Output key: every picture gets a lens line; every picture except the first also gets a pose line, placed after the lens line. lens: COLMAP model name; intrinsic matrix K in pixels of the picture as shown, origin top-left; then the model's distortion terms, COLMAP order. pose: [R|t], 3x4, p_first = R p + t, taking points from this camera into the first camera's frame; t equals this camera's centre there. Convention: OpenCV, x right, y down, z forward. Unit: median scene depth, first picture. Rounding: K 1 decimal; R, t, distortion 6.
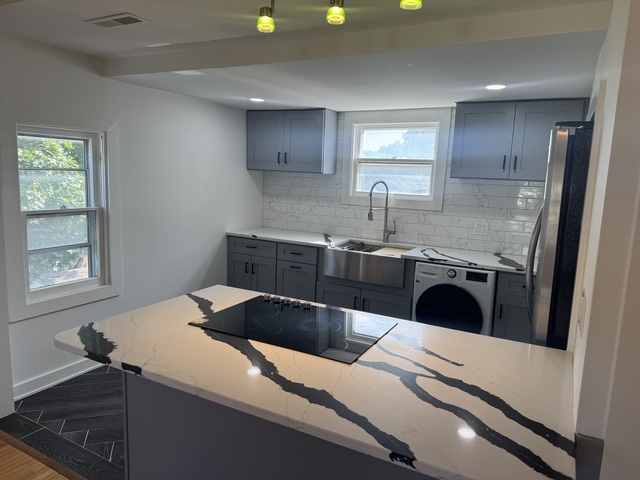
lens RADIAL K [[442.7, 0, 314.7], [0, 442.7, 233.7], [0, 0, 1]] dist [0.038369, -0.017522]
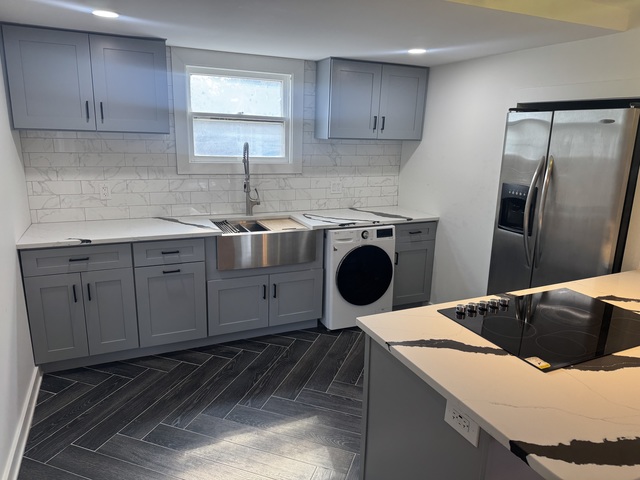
lens RADIAL K [[442.7, 0, 320.3], [0, 442.7, 244.9], [0, 0, 1]] dist [0.038369, -0.017522]
pose [[0.580003, -0.217481, 0.785047, -0.457338], [0.104195, 0.975594, 0.193287, -0.078509], [-0.807923, -0.030309, 0.588508, 0.393623]]
